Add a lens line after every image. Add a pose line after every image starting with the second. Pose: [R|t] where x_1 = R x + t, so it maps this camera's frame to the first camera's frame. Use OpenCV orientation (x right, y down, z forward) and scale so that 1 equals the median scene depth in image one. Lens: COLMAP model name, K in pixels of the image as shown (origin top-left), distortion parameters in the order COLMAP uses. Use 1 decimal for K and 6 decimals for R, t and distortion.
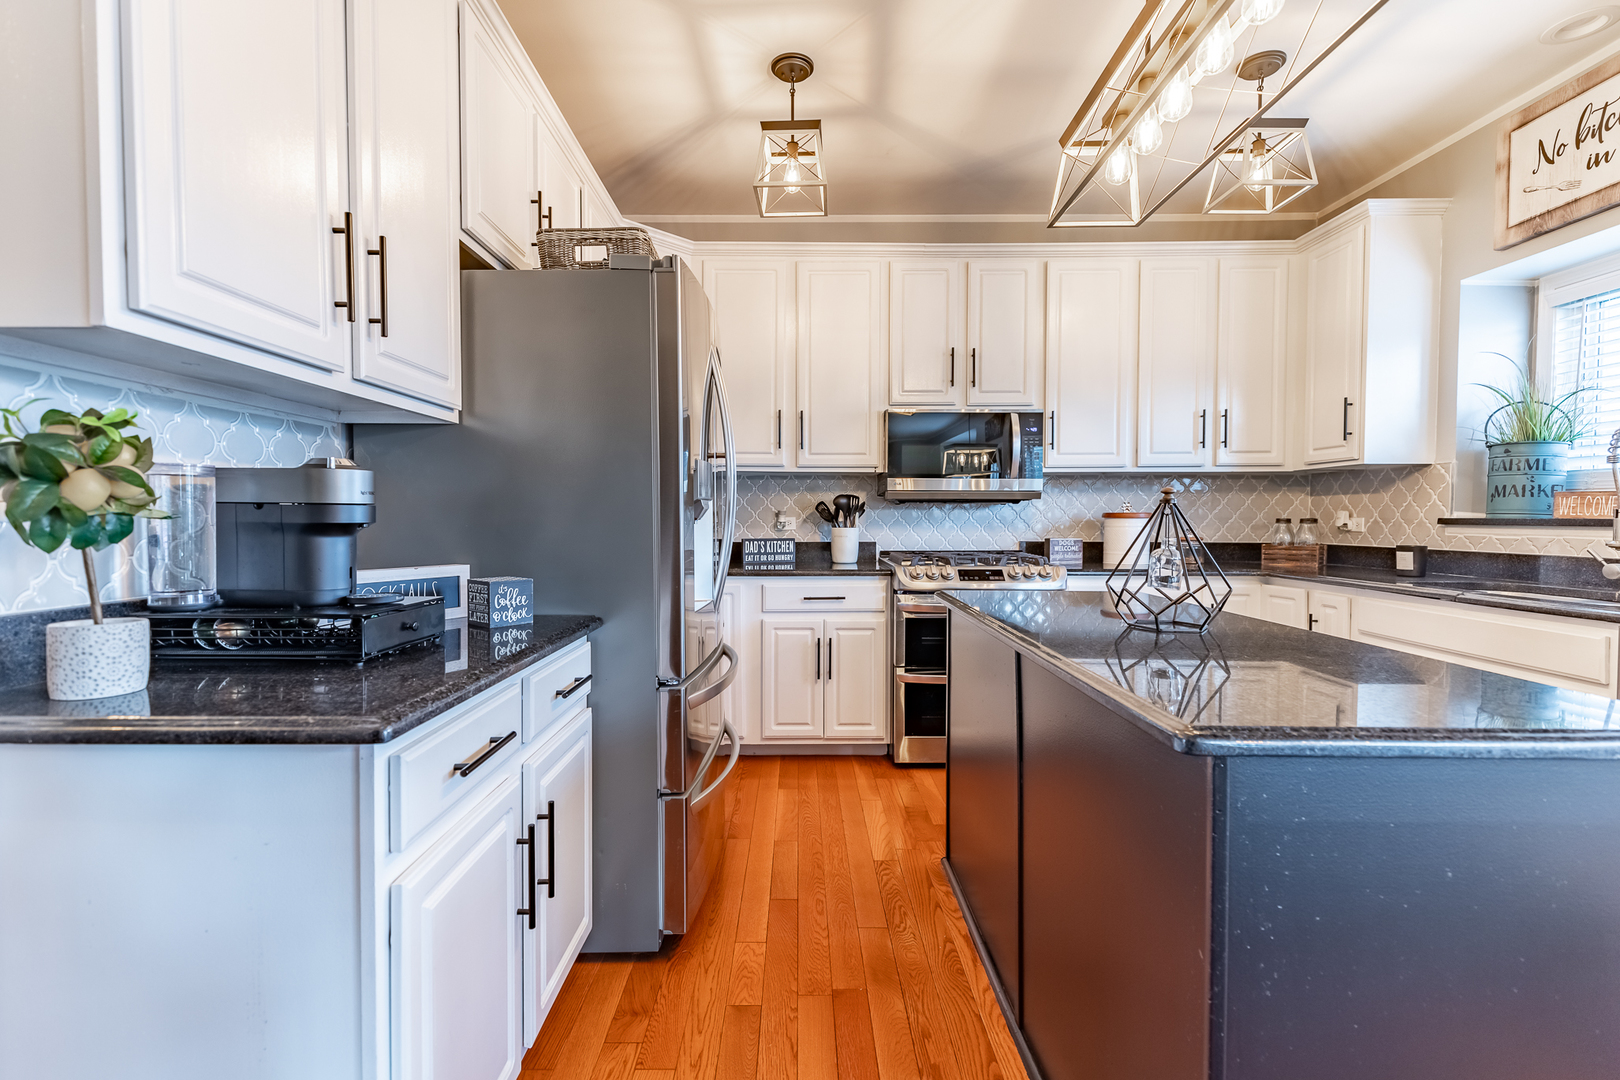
lens RADIAL K [[710.9, 0, 810.0], [0, 710.9, 540.0], [0, 0, 1]] dist [-0.029332, -0.000533]
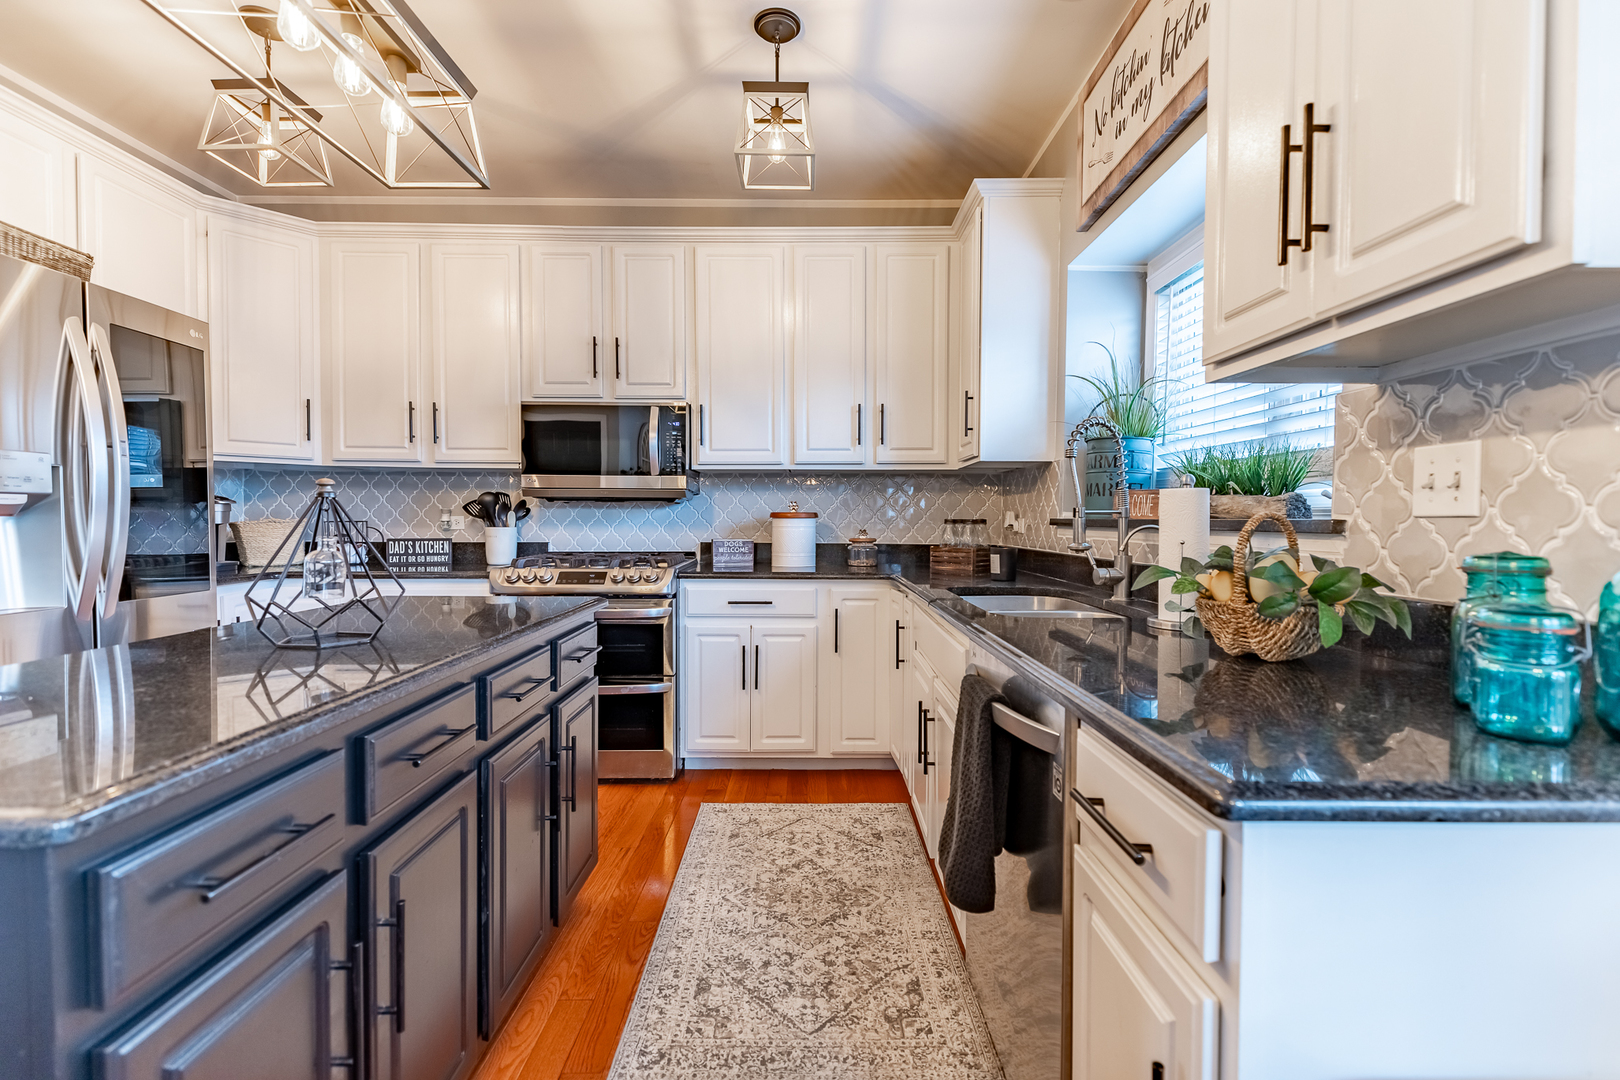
lens RADIAL K [[751.2, 0, 813.7], [0, 751.2, 525.2], [0, 0, 1]] dist [0.000580, -0.000151]
pose [[0.999645, 0.003828, 0.026374, 0.466809], [-0.003275, 0.999775, -0.020969, -0.000507], [-0.026448, 0.020875, 0.999432, -0.005596]]
